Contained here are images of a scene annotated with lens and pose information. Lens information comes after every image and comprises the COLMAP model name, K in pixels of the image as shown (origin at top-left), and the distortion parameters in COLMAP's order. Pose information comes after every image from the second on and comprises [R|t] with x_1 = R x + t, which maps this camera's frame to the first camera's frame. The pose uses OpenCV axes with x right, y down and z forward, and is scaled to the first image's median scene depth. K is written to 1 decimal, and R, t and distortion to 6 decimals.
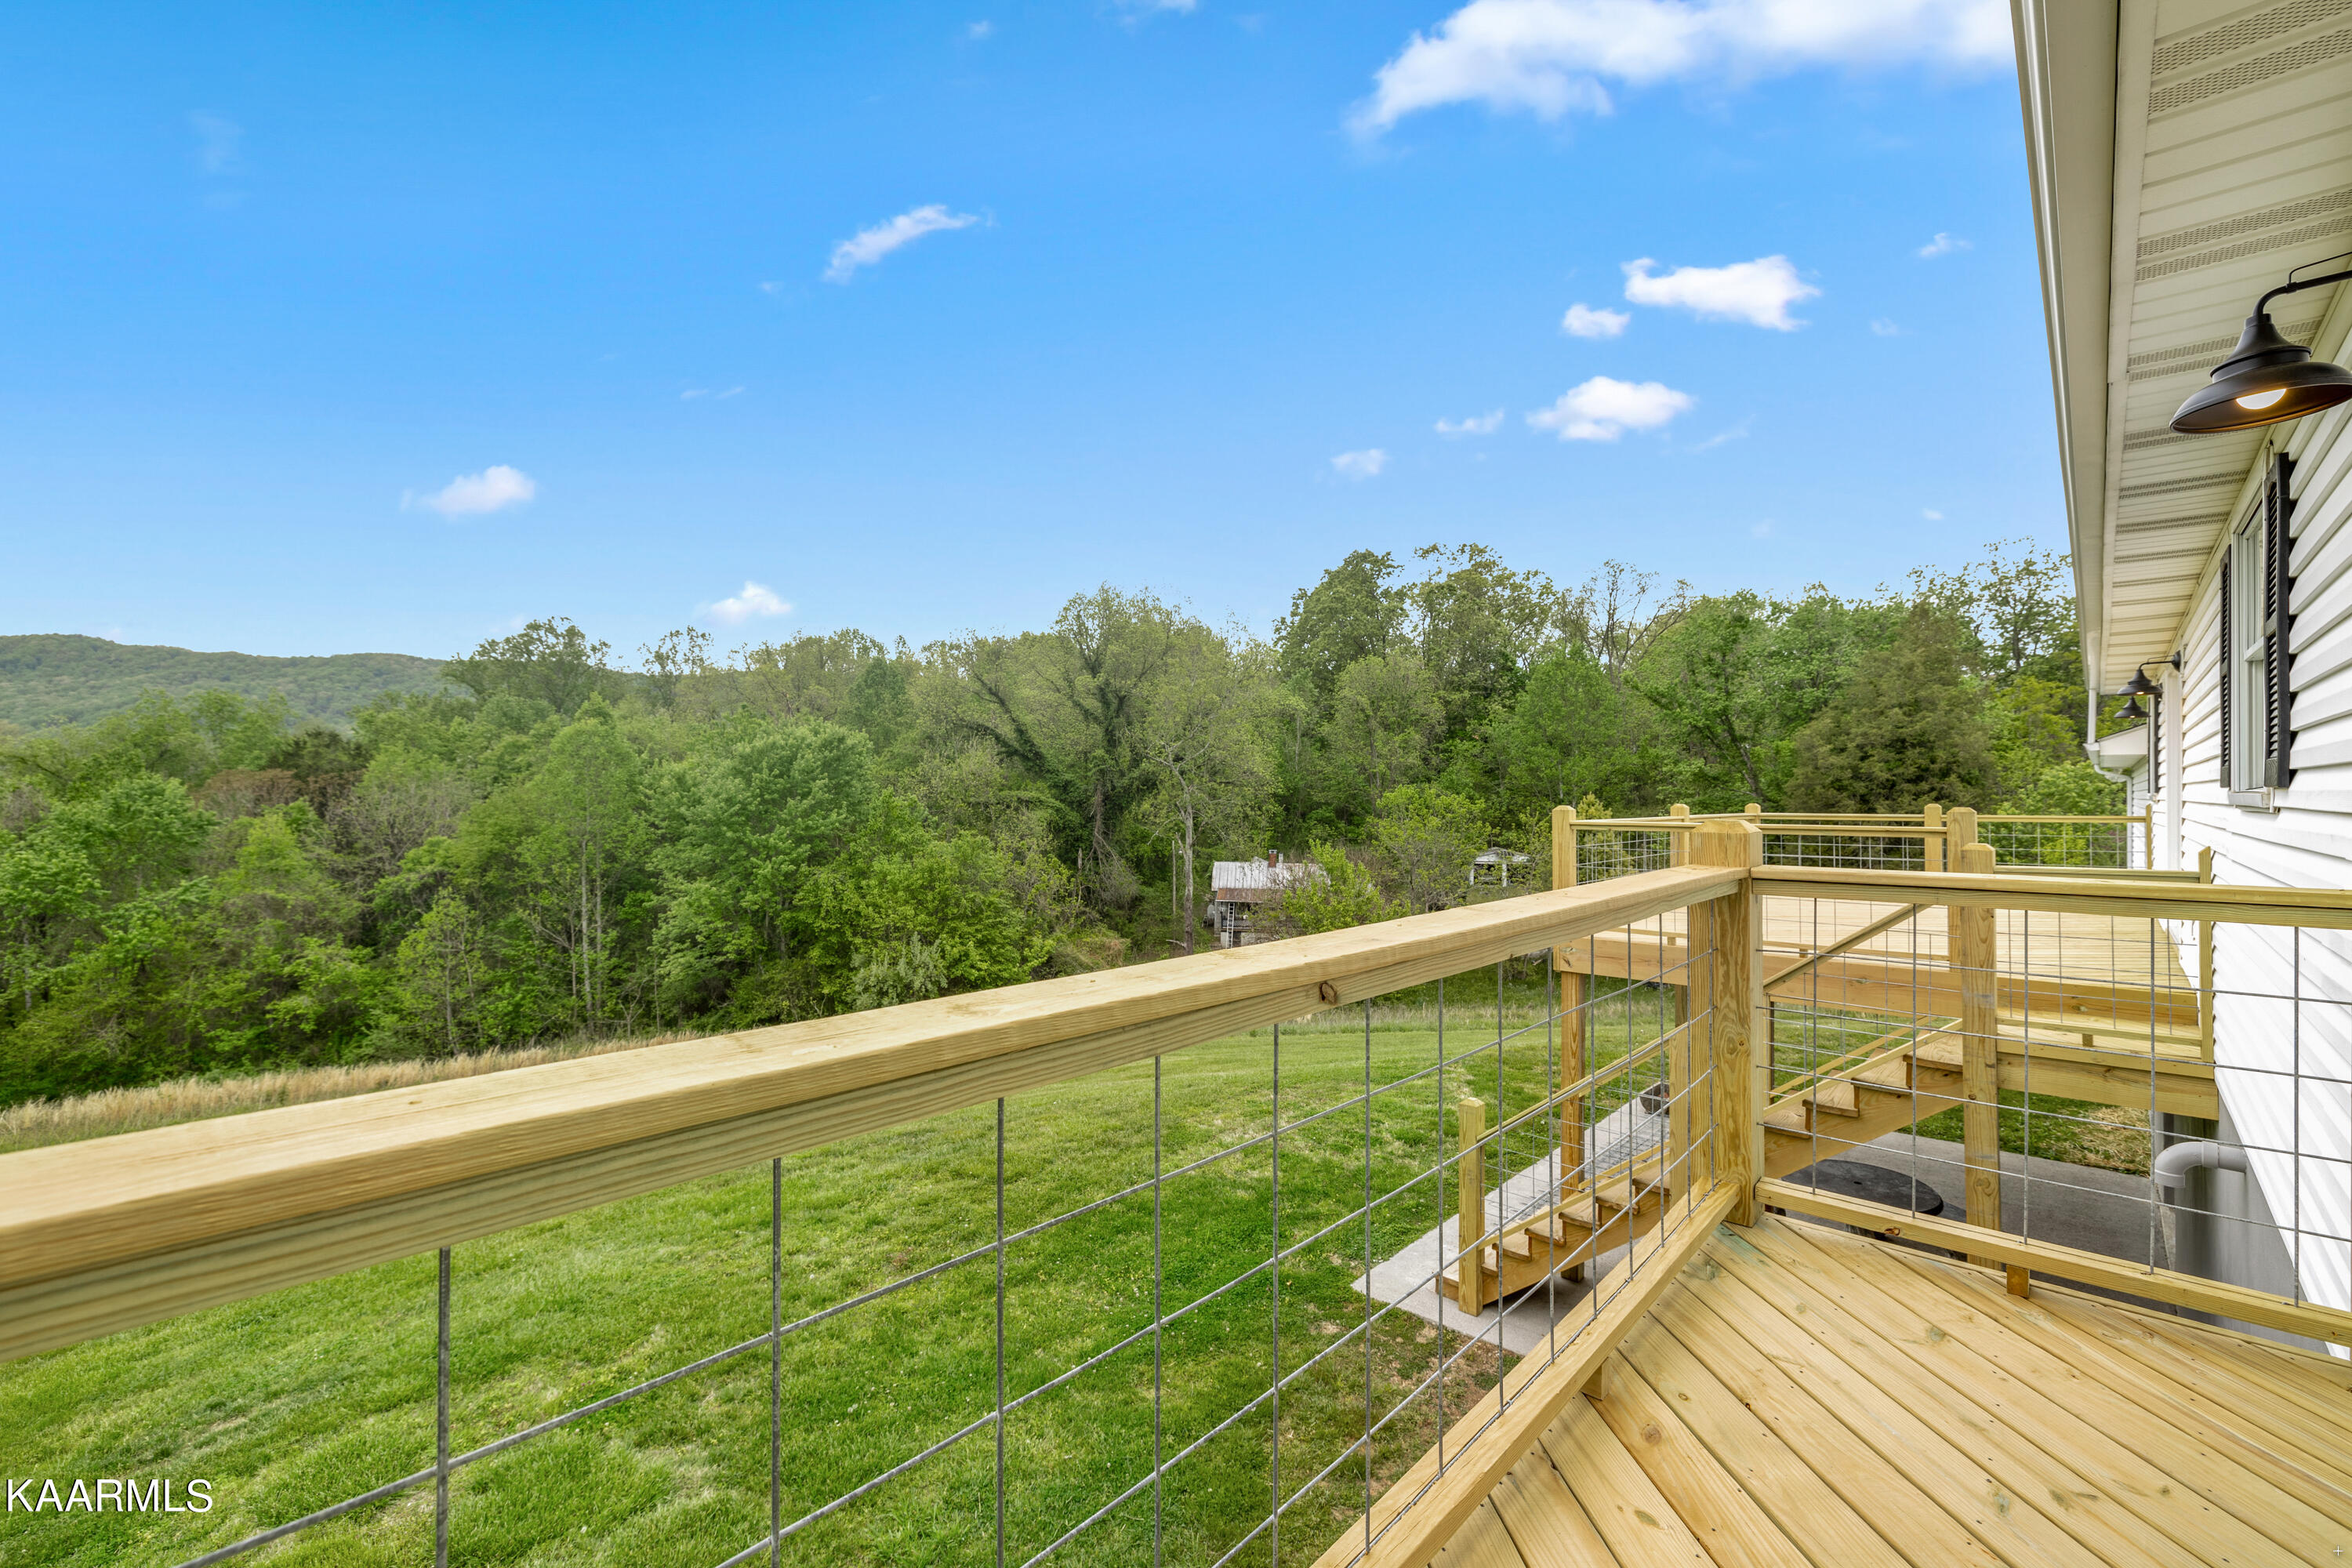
lens RADIAL K [[994.2, 0, 1176.0], [0, 994.2, 784.0], [0, 0, 1]] dist [0.002650, 0.000677]
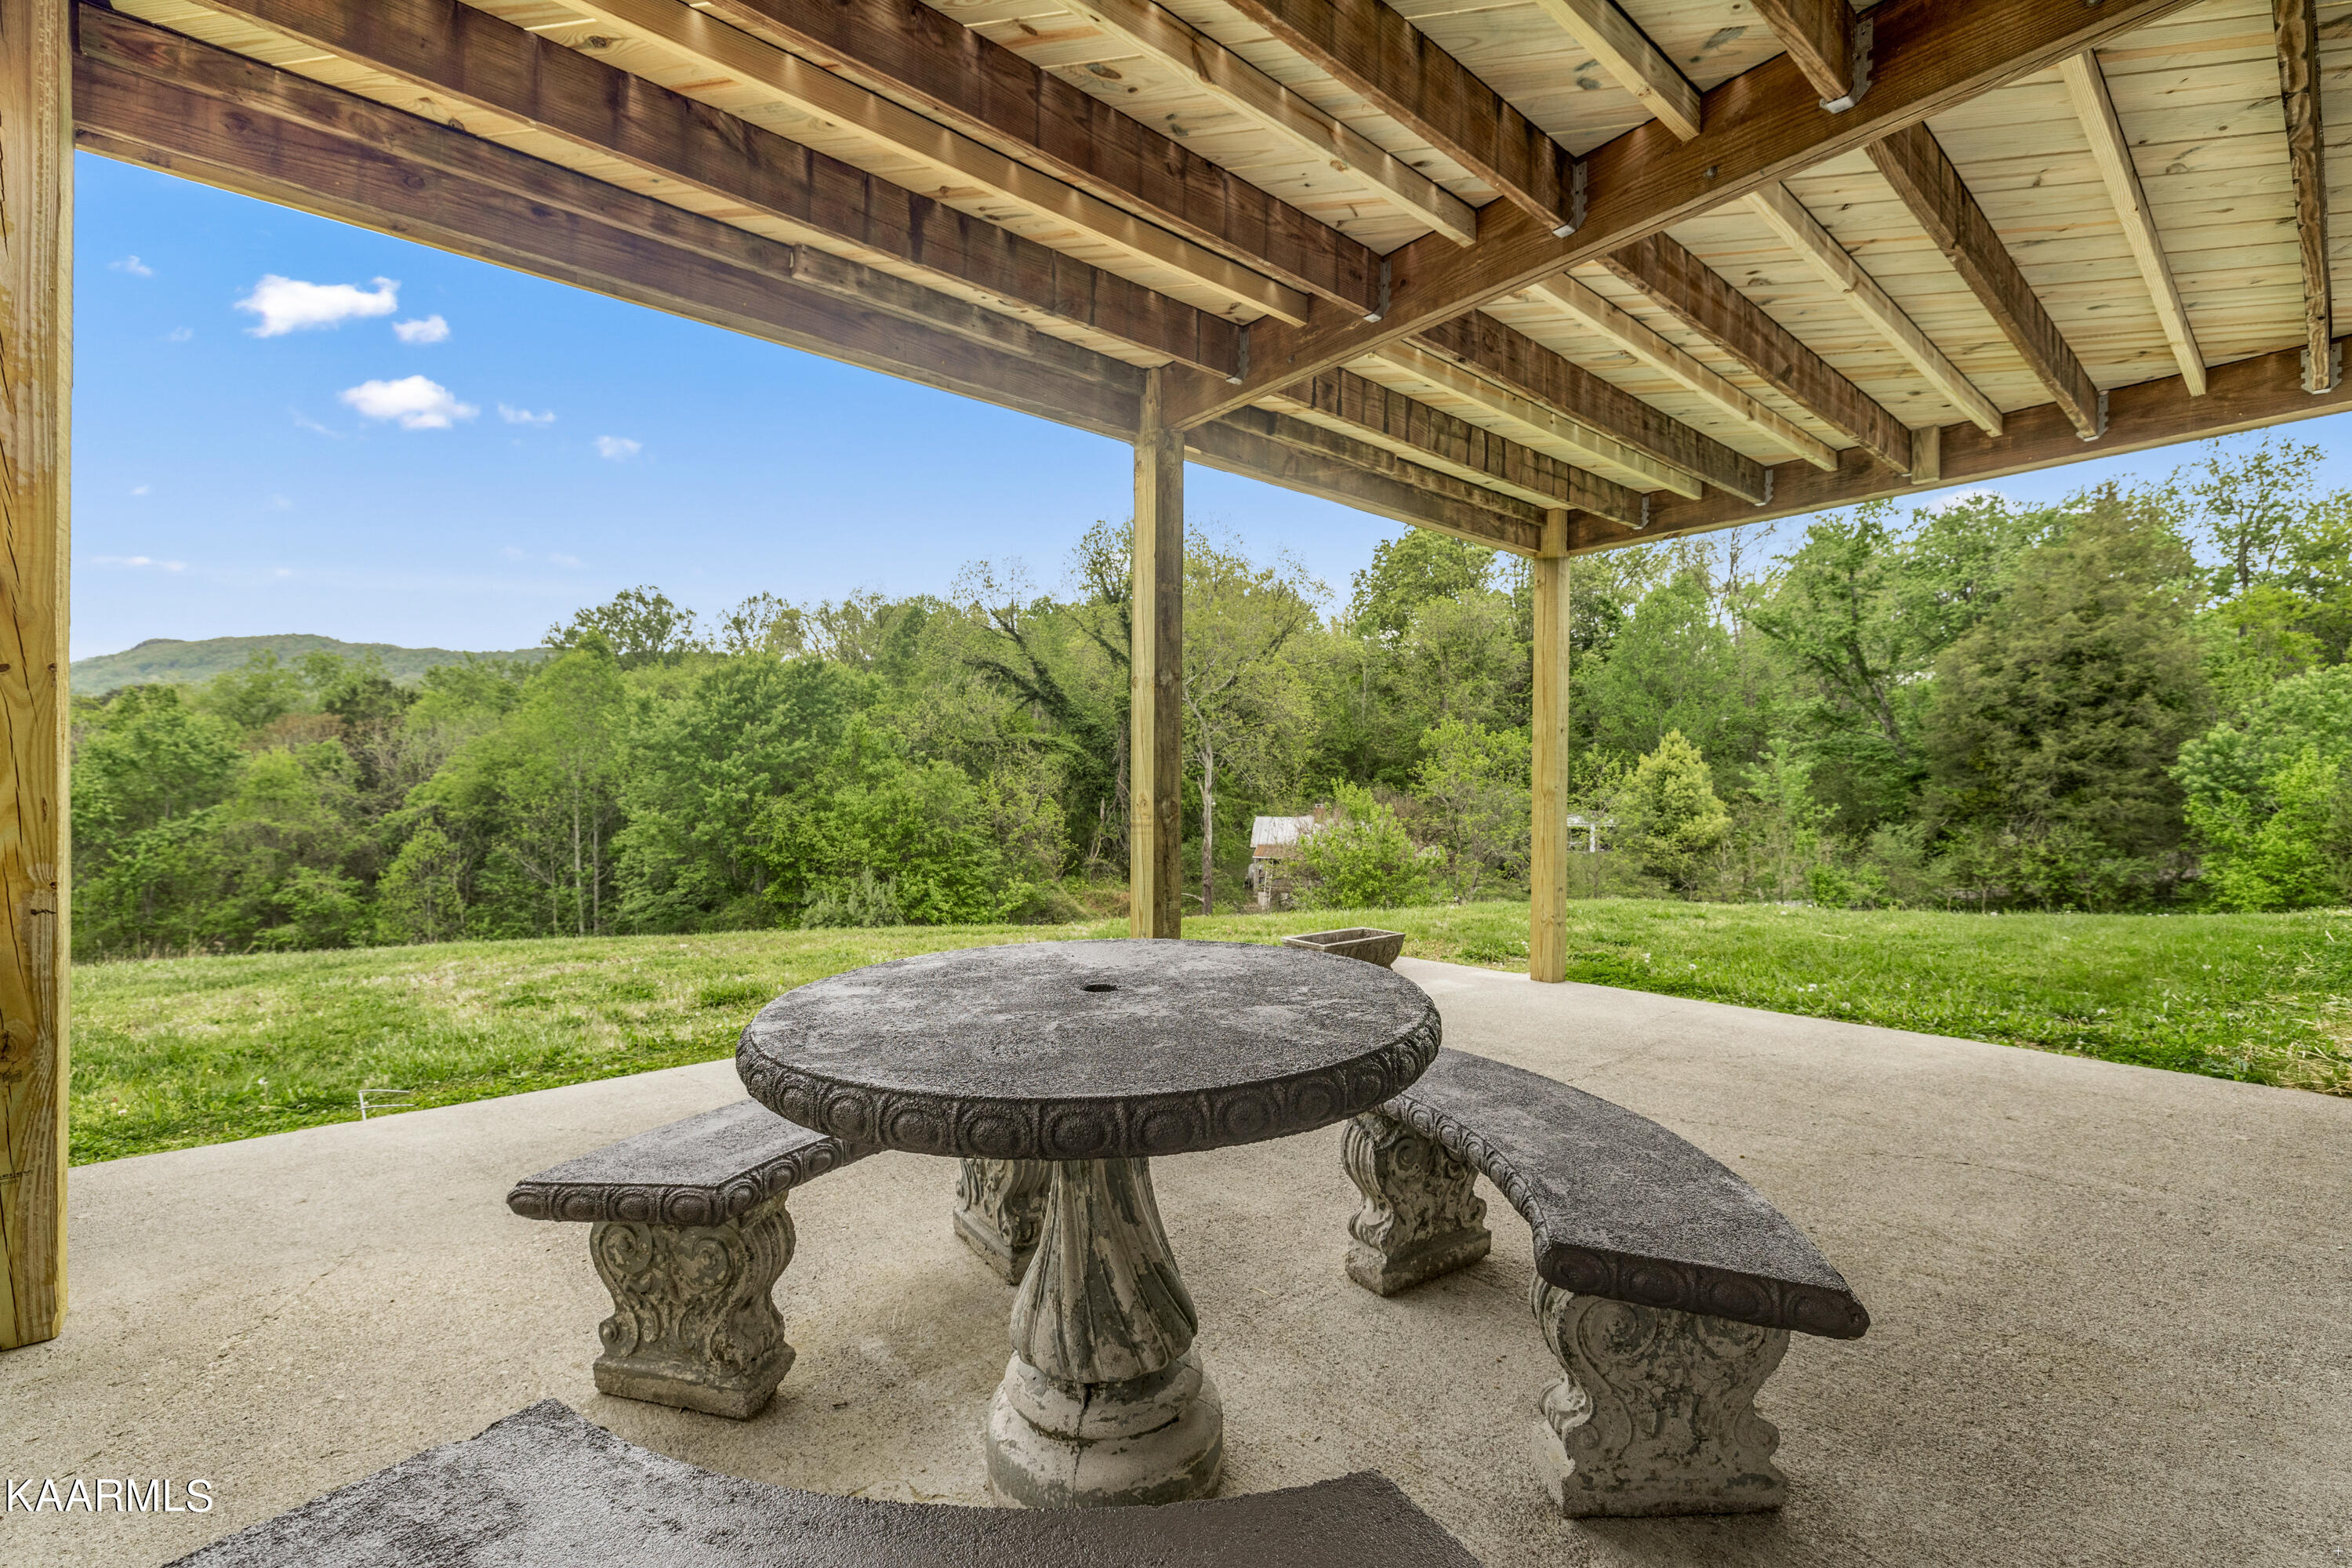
lens RADIAL K [[988.5, 0, 1176.0], [0, 988.5, 784.0], [0, 0, 1]] dist [0.000375, 0.000459]
pose [[0.992346, 0.005066, -0.123383, 0.100436], [-0.003803, 0.999938, 0.010471, 0.049758], [0.123428, -0.009922, 0.992304, 0.111807]]
